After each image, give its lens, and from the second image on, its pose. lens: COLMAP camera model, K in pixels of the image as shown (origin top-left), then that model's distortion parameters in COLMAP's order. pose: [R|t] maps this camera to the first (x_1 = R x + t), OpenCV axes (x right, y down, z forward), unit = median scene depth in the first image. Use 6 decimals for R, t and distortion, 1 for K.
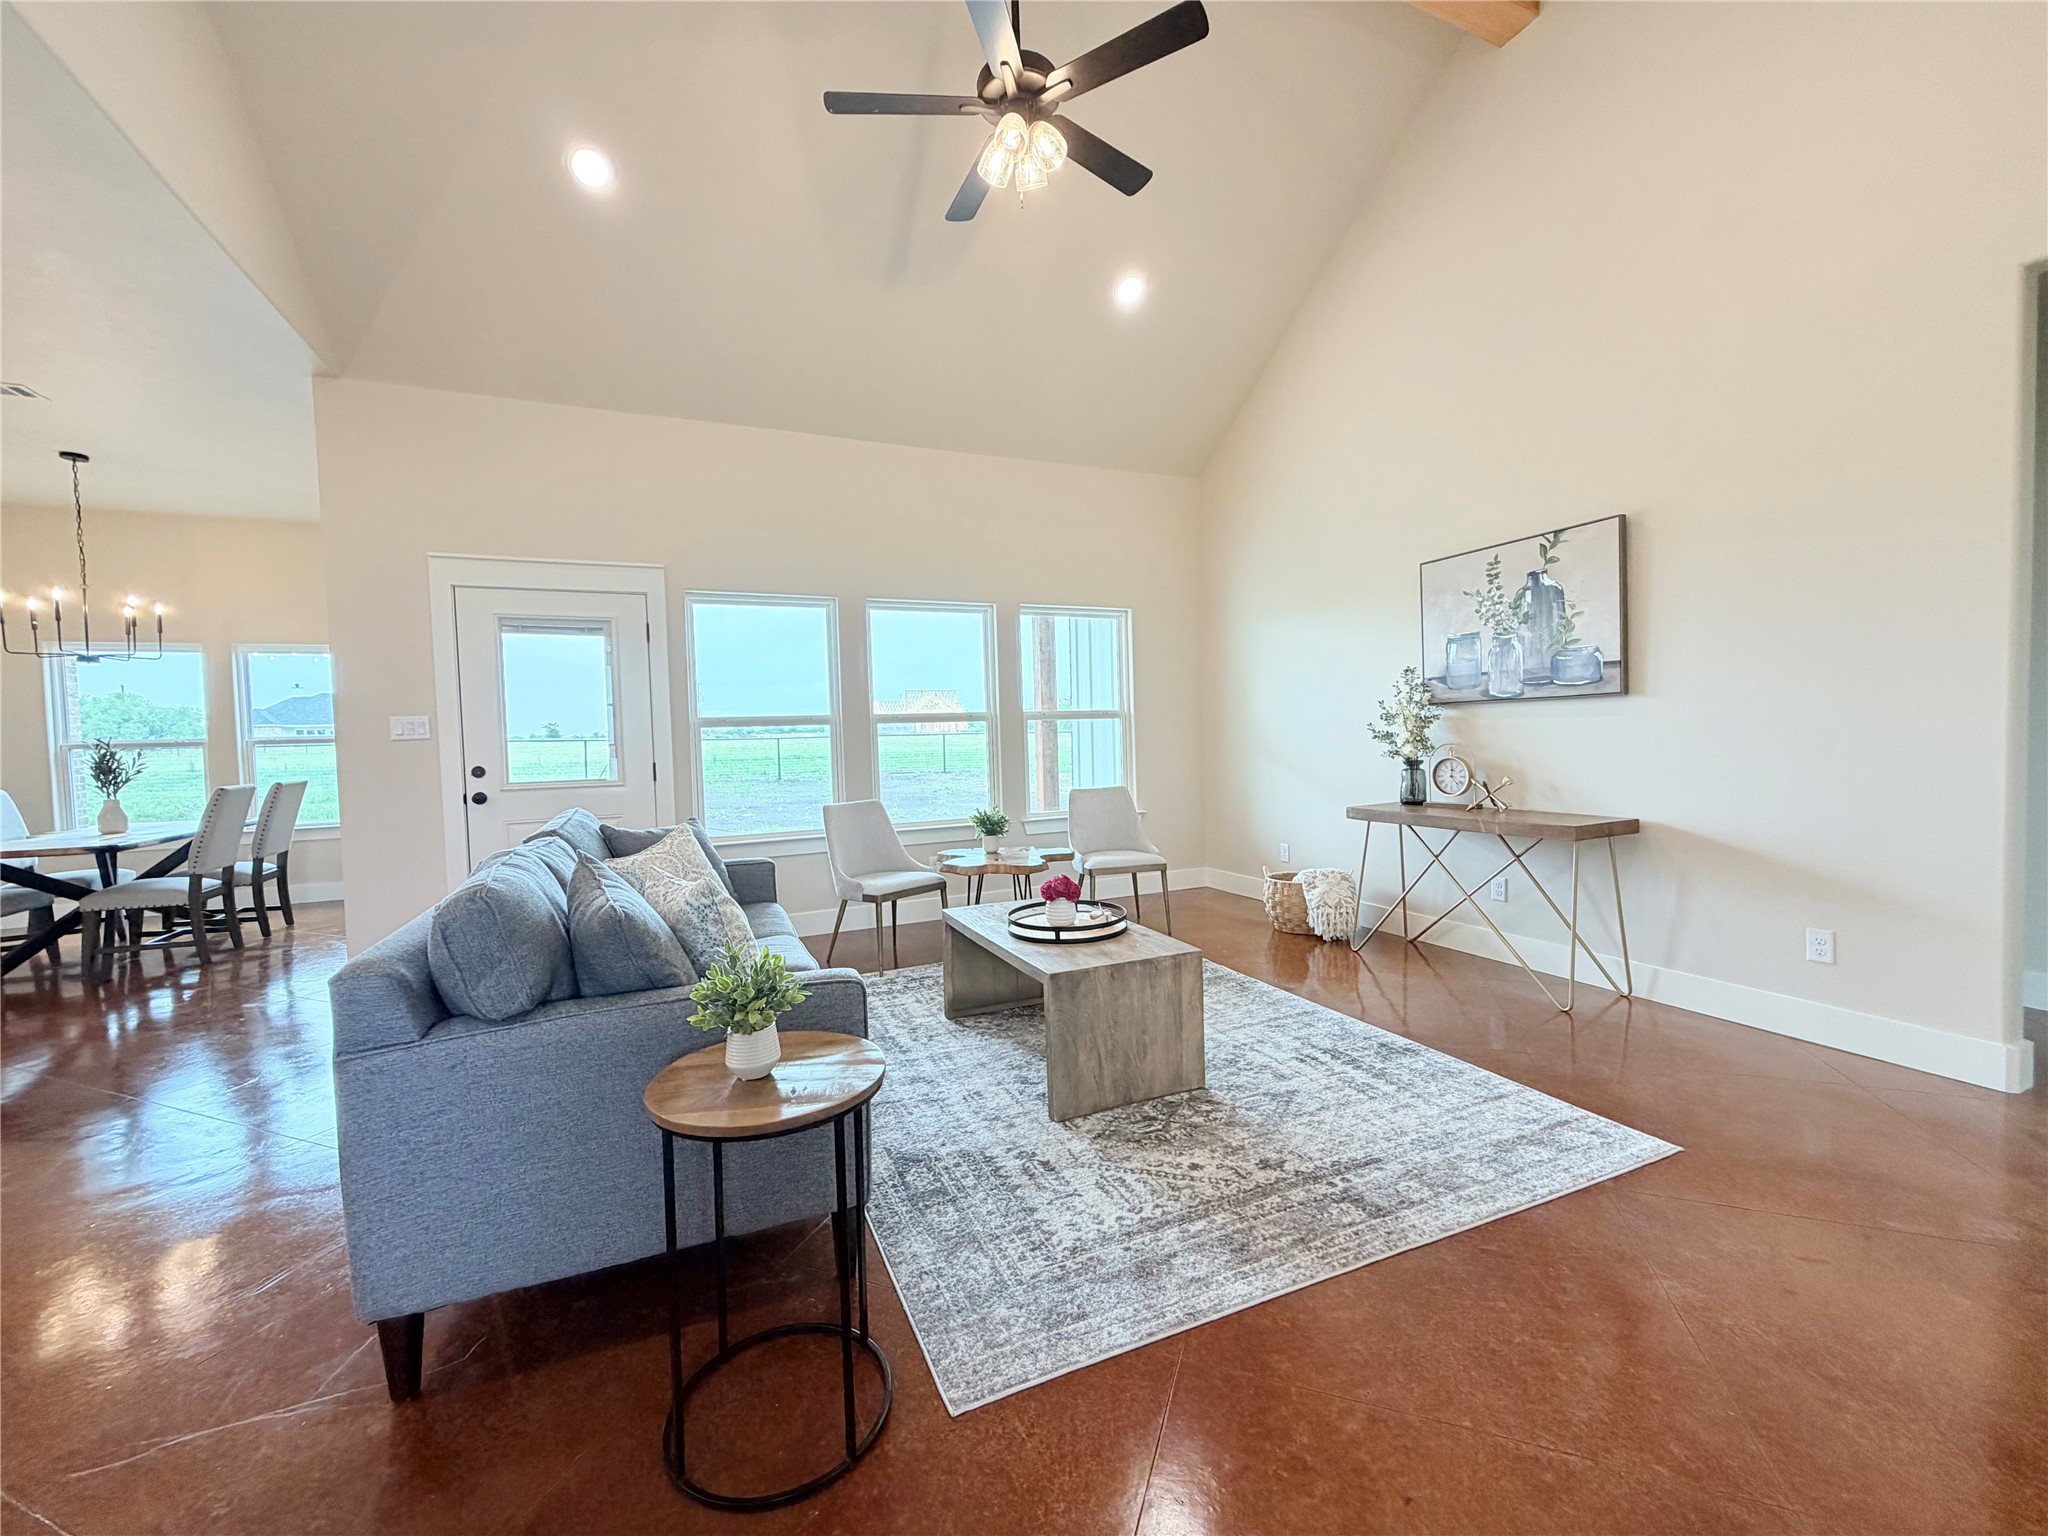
lens RADIAL K [[811.7, 0, 1017.9], [0, 811.7, 767.8], [0, 0, 1]] dist [0.002220, 0.000015]
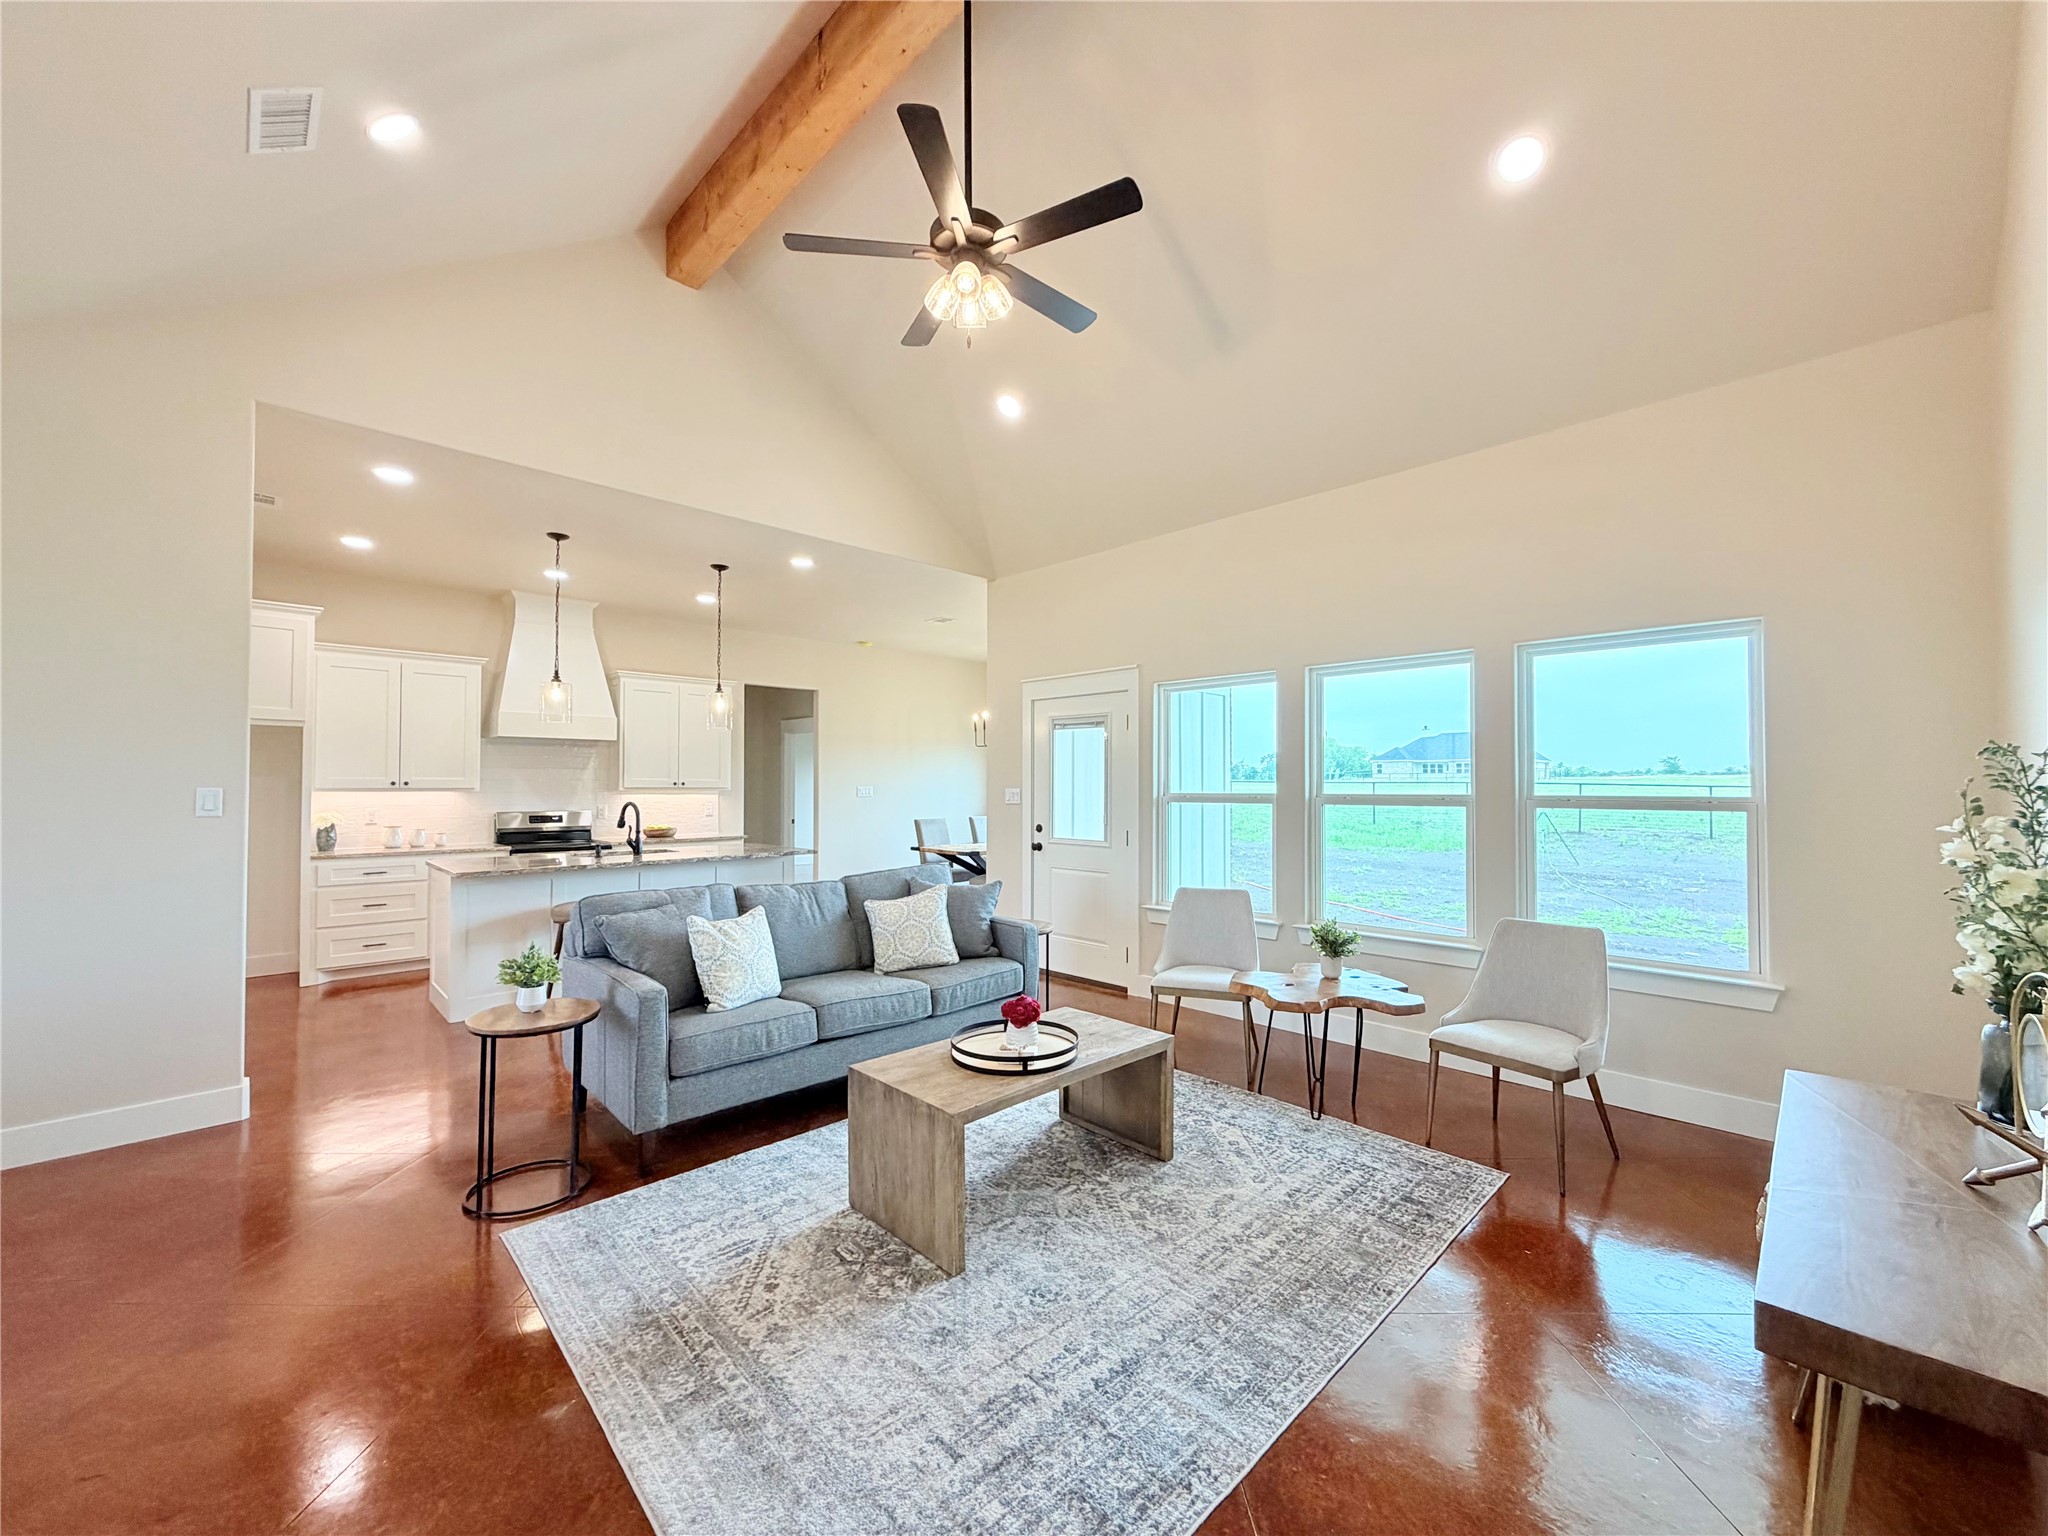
lens RADIAL K [[811.7, 0, 1017.9], [0, 811.7, 767.8], [0, 0, 1]] dist [0.002220, 0.000015]
pose [[0.354202, 0.009072, -0.935125, 0.657563], [-0.046830, 0.998870, -0.008048, -0.088193], [0.933996, 0.046643, 0.354226, 0.458292]]
